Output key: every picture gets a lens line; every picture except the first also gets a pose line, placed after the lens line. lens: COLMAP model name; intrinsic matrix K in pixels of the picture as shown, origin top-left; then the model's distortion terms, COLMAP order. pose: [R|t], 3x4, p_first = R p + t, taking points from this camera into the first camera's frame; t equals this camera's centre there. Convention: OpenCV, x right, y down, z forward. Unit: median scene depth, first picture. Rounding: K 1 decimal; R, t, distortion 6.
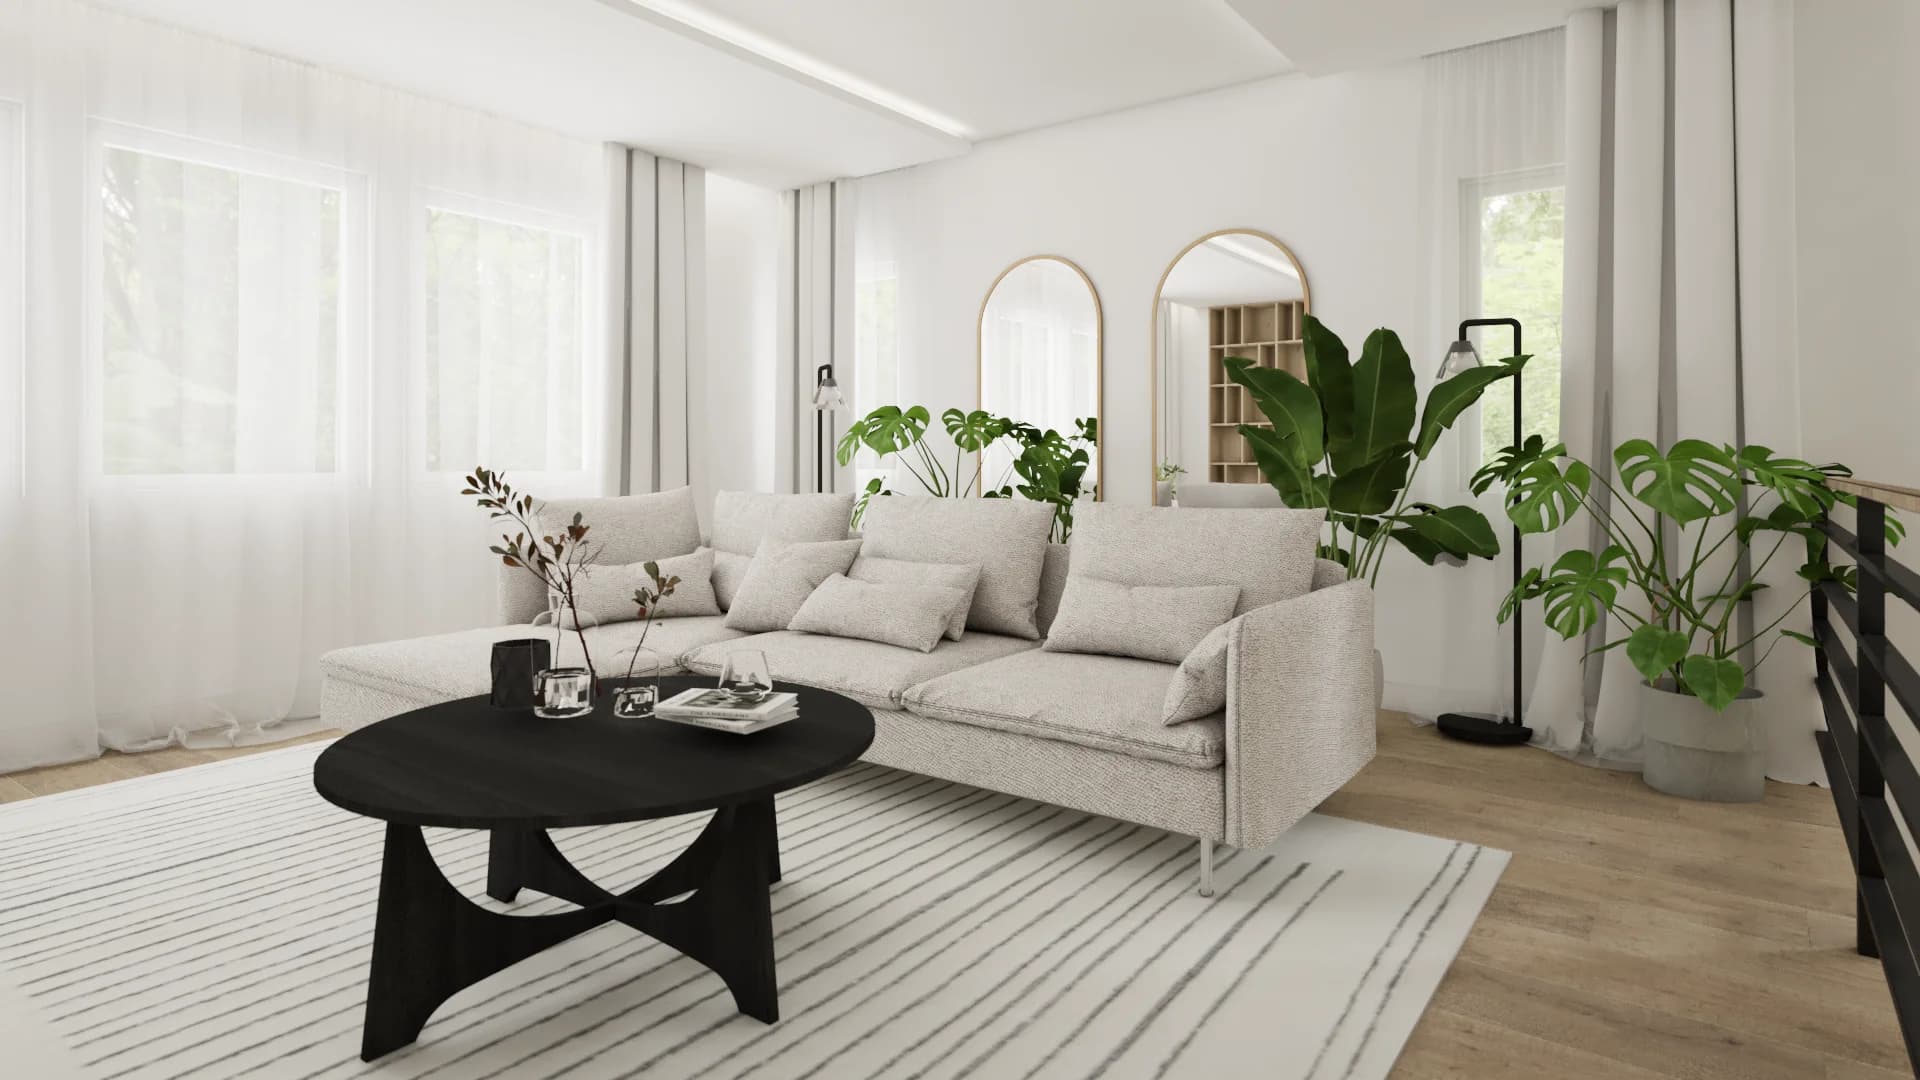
lens RADIAL K [[1045.0, 0, 967.9], [0, 1045.0, 457.3], [0, 0, 1]] dist [-0.001547, 0.001608]
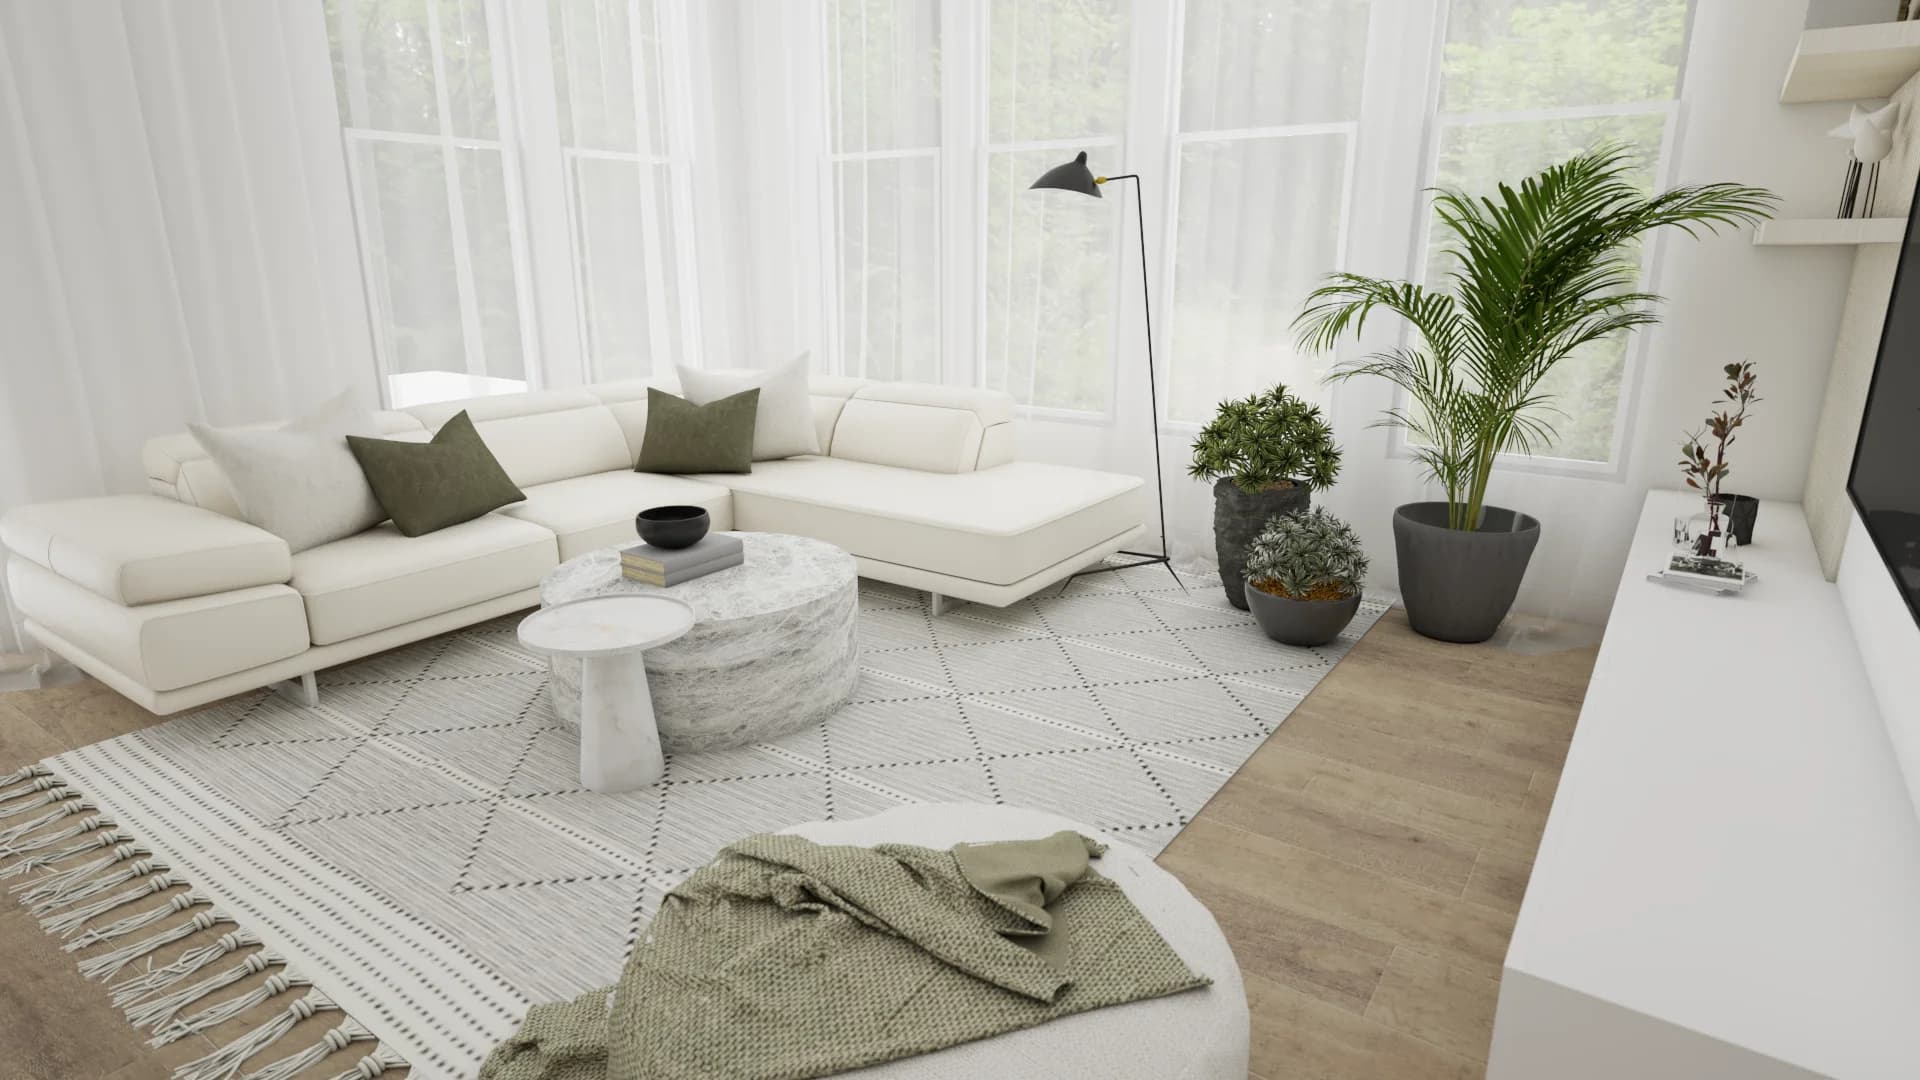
lens RADIAL K [[1045.0, 0, 973.1], [0, 1045.0, 530.9], [0, 0, 1]] dist [-0.001547, 0.001608]
pose [[0.999572, -0.008586, 0.027969, -0.679755], [0.000976, 0.965222, 0.261430, -0.067467], [-0.029241, -0.261291, 0.964817, -0.121641]]
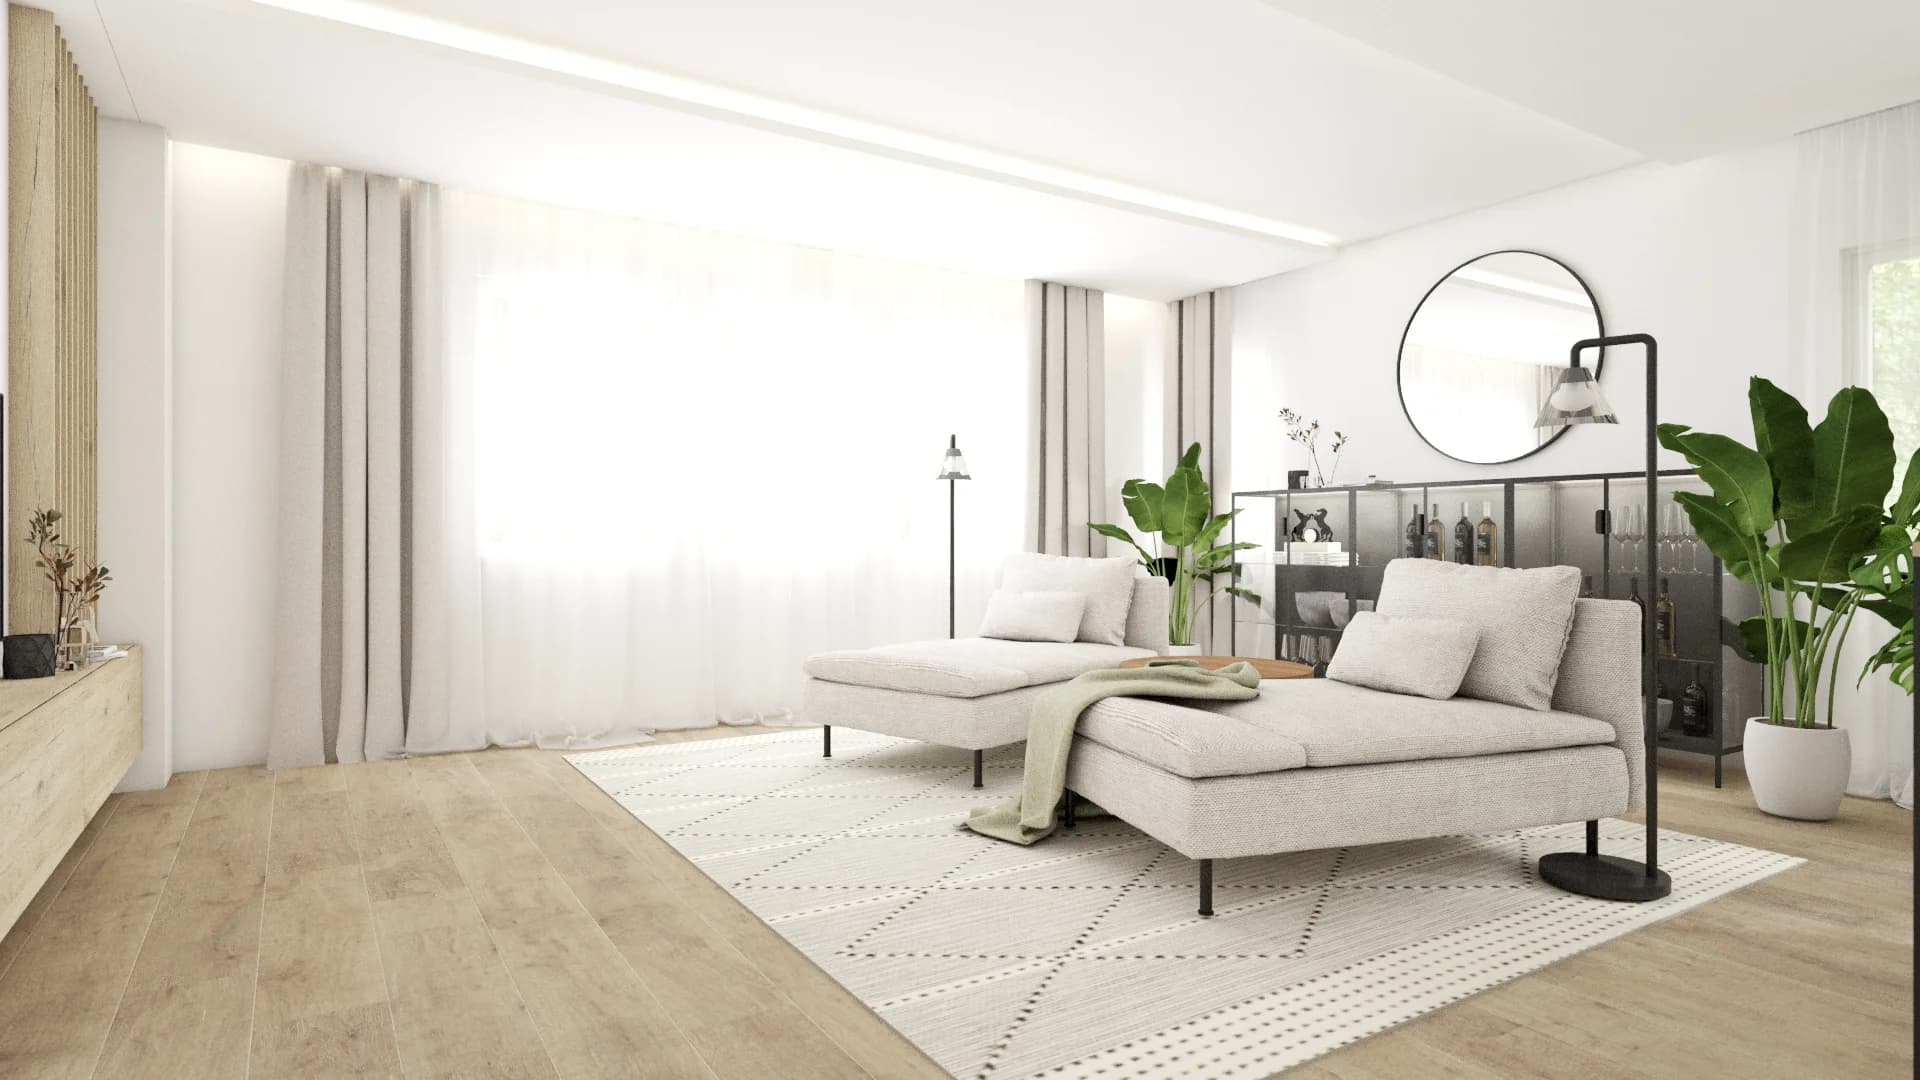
lens RADIAL K [[1045.0, 0, 961.1], [0, 1045.0, 538.1], [0, 0, 1]] dist [-0.001547, 0.001608]
pose [[0.931837, -0.000741, -0.362876, 0.041033], [0.001081, 0.999999, 0.000733, 0.009270], [0.362875, -0.001075, 0.931837, -0.230164]]
